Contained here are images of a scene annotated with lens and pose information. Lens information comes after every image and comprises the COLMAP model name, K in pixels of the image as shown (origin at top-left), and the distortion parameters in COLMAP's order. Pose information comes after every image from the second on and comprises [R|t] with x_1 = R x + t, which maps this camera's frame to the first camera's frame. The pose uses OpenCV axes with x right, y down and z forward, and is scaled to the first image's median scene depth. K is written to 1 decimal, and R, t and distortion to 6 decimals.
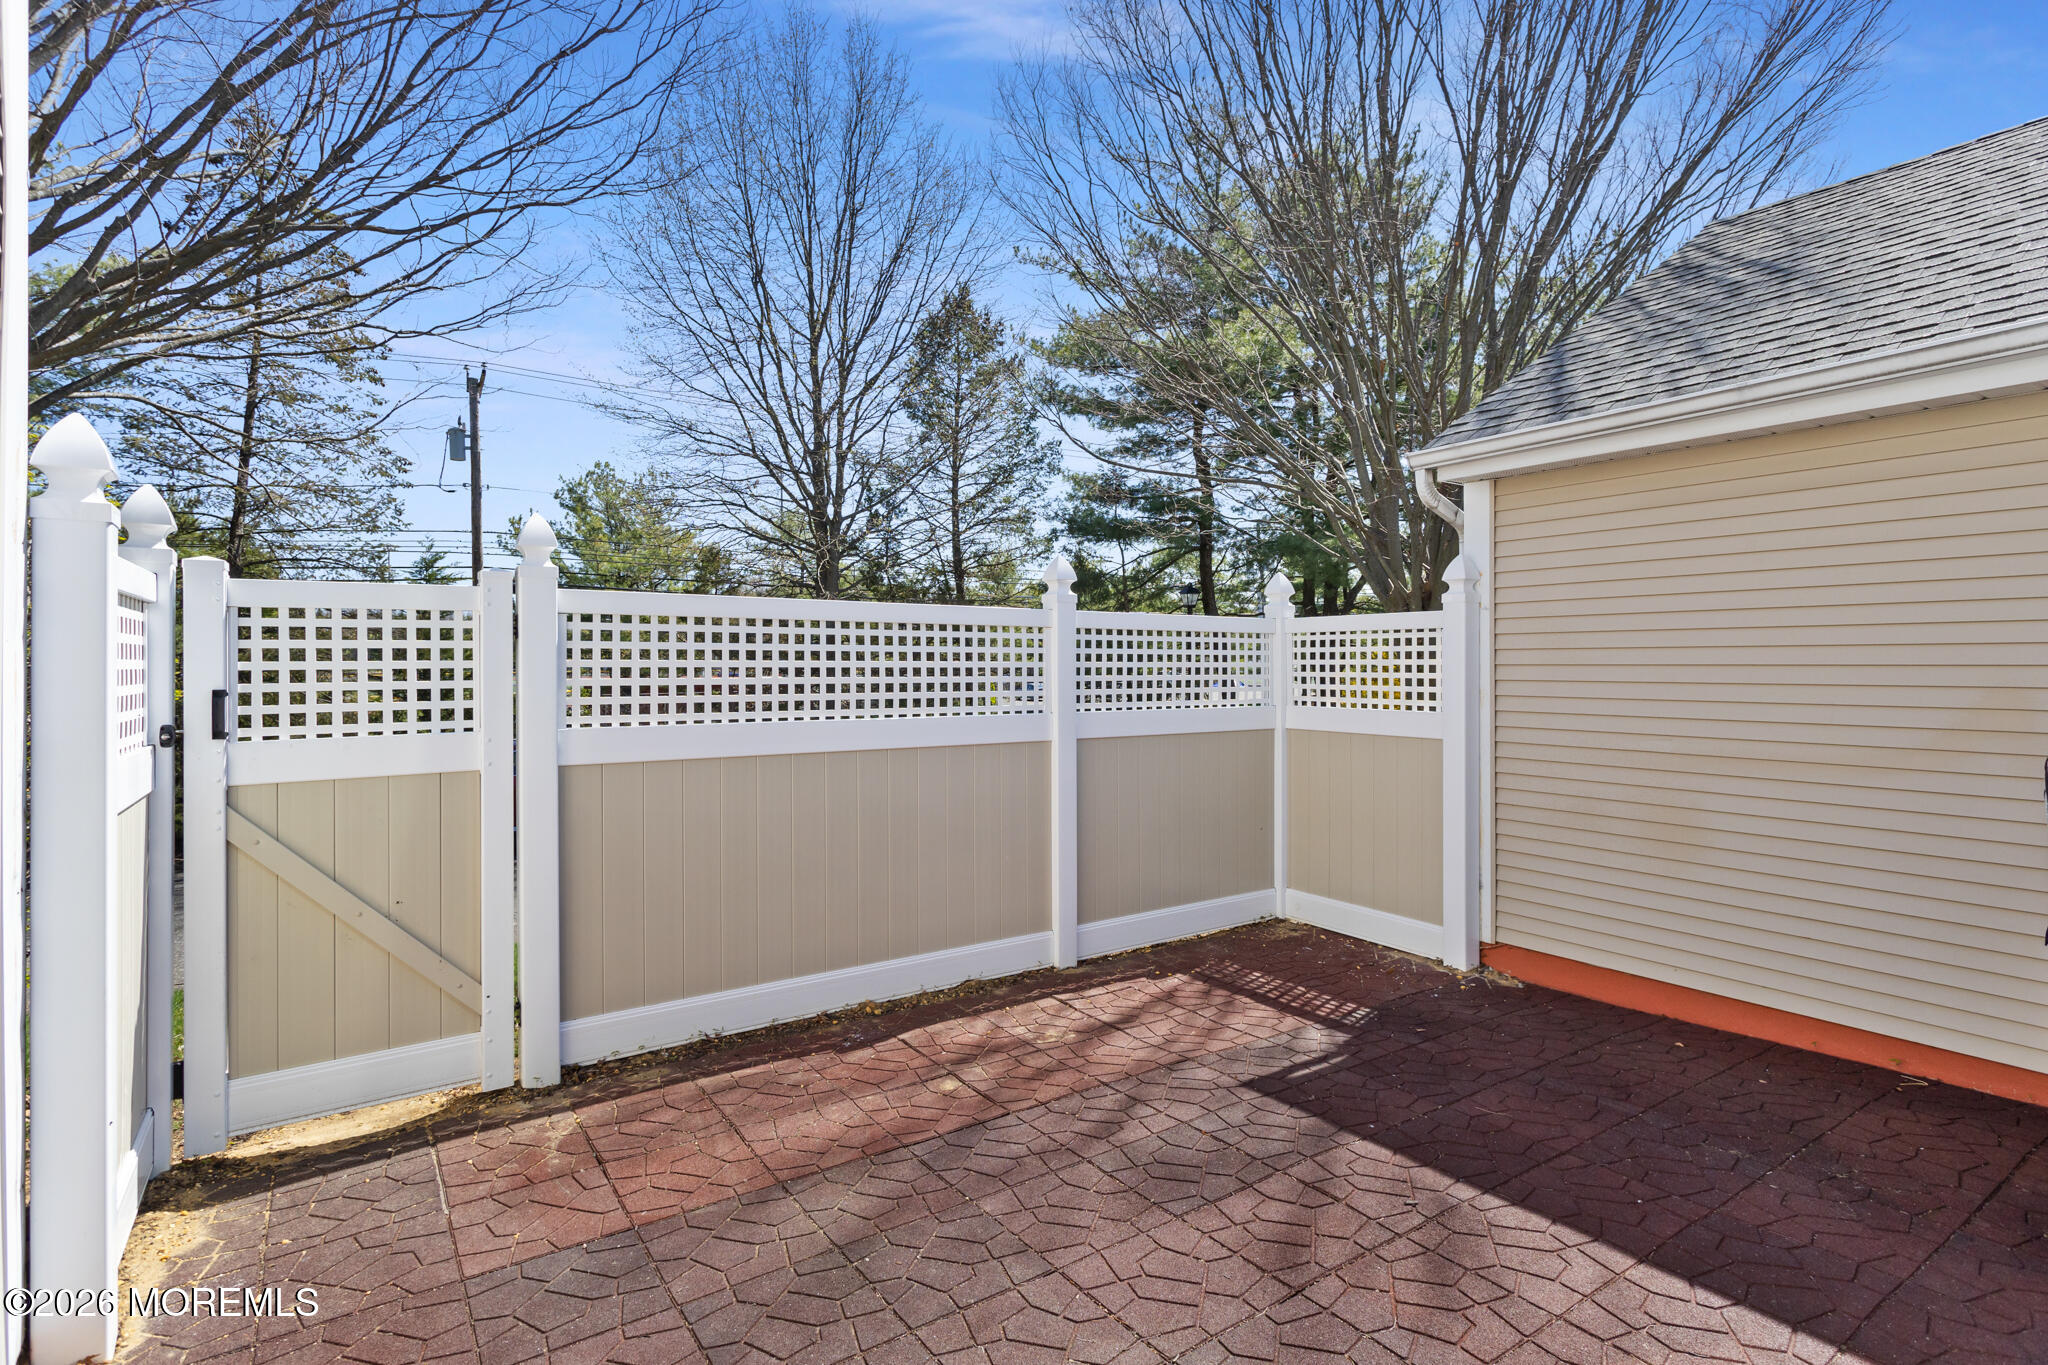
lens RADIAL K [[988.7, 0, 1028.7], [0, 988.7, 676.5], [0, 0, 1]] dist [0.010498, 0.000403]
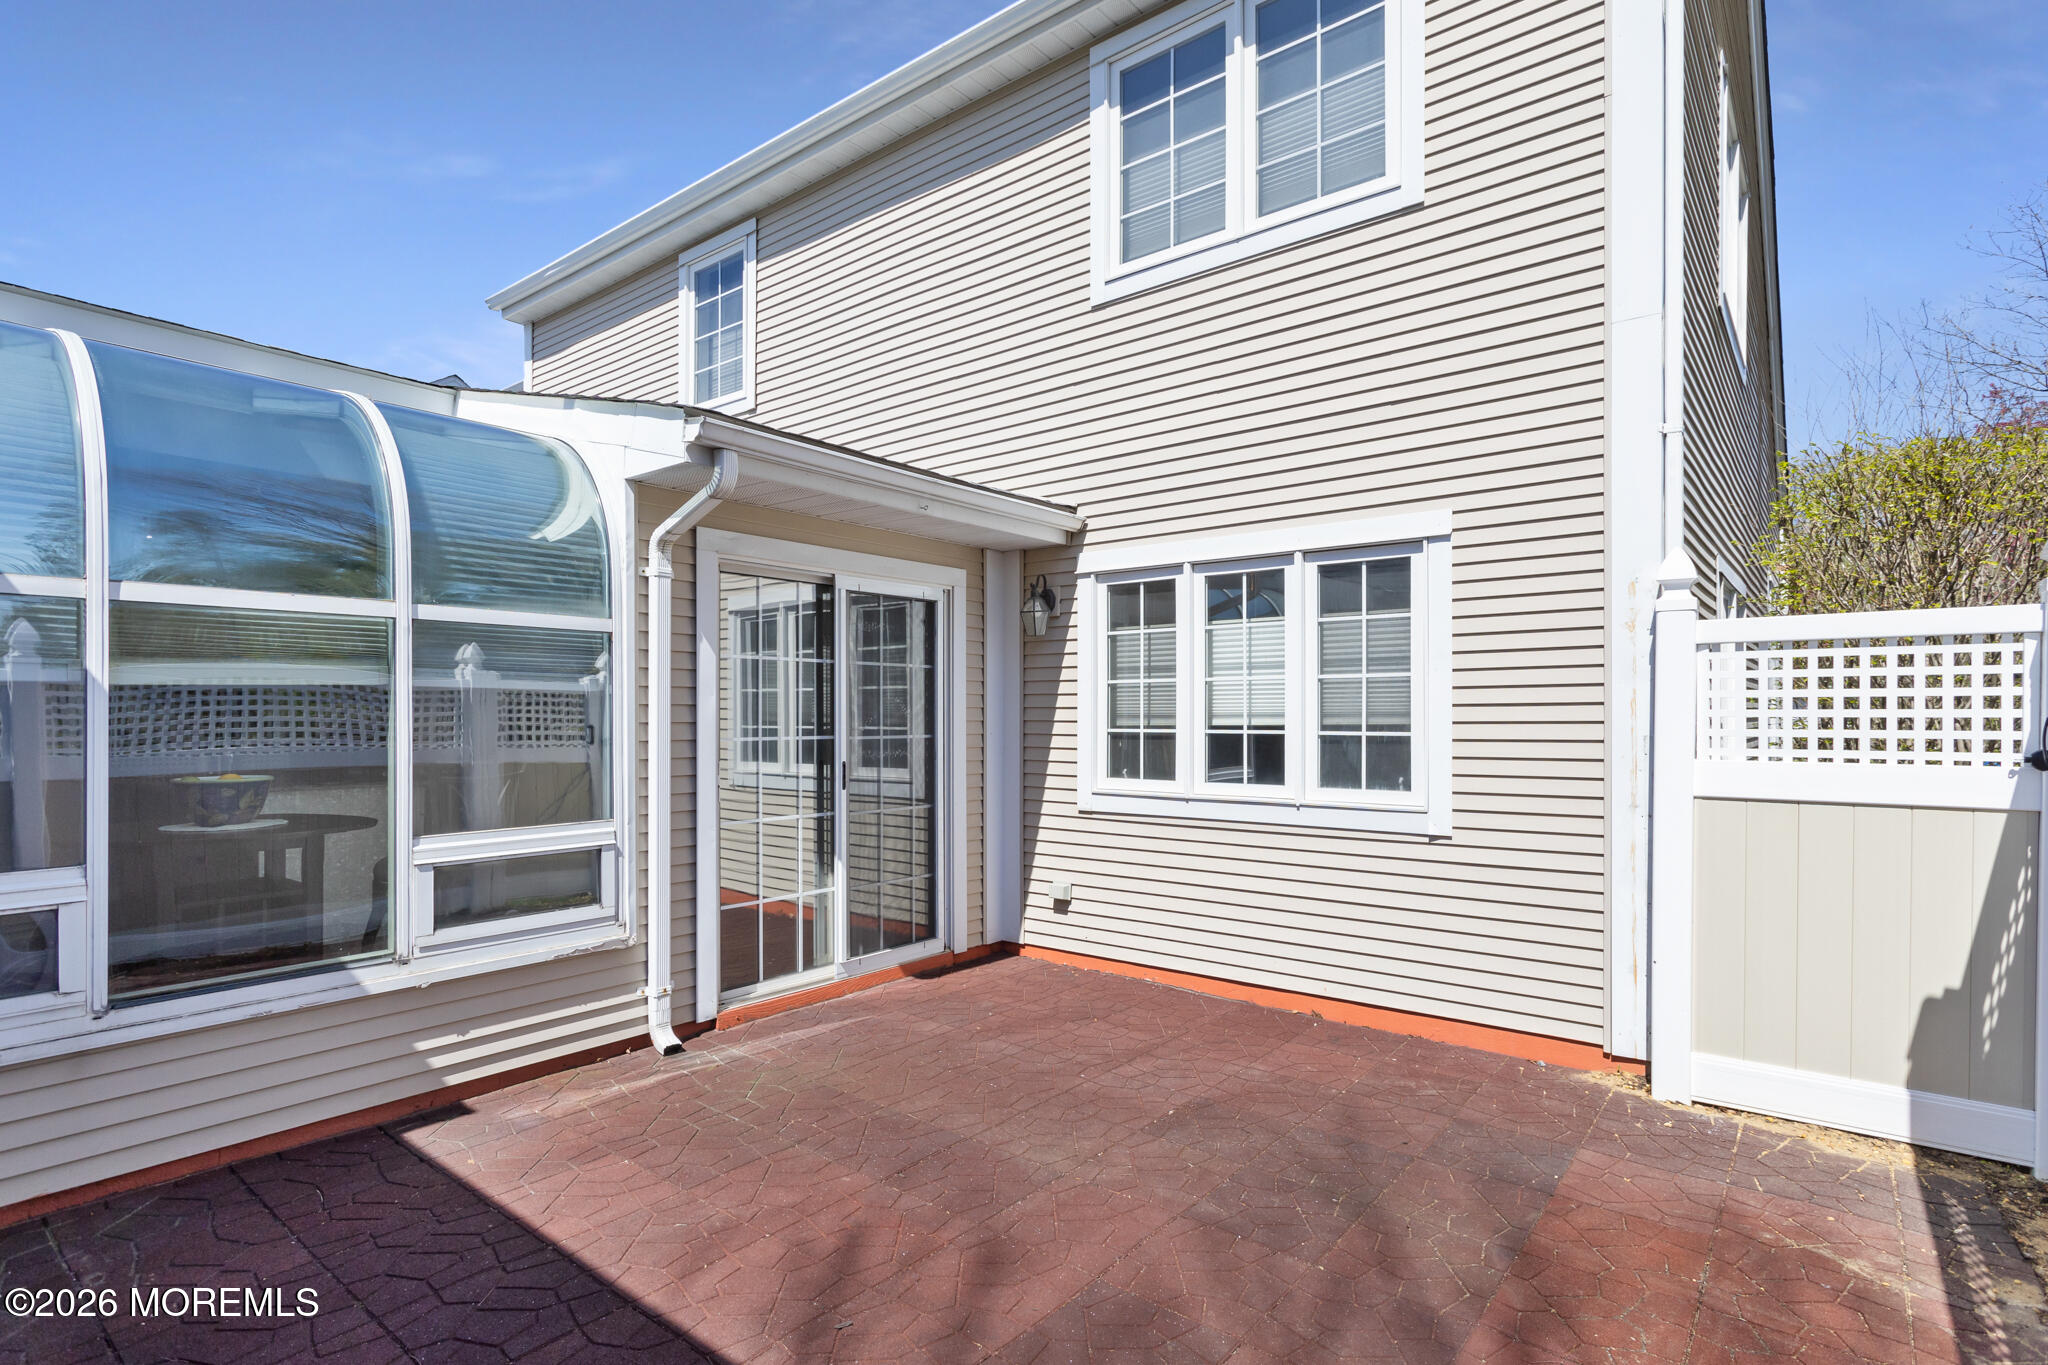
lens RADIAL K [[988.7, 0, 1022.1], [0, 988.7, 698.1], [0, 0, 1]] dist [0.010498, 0.000403]
pose [[-0.957549, -0.006849, -0.288189, 0.463763], [-0.005984, 0.999975, -0.003884, 0.003132], [0.288208, -0.001994, -0.957566, 1.752041]]
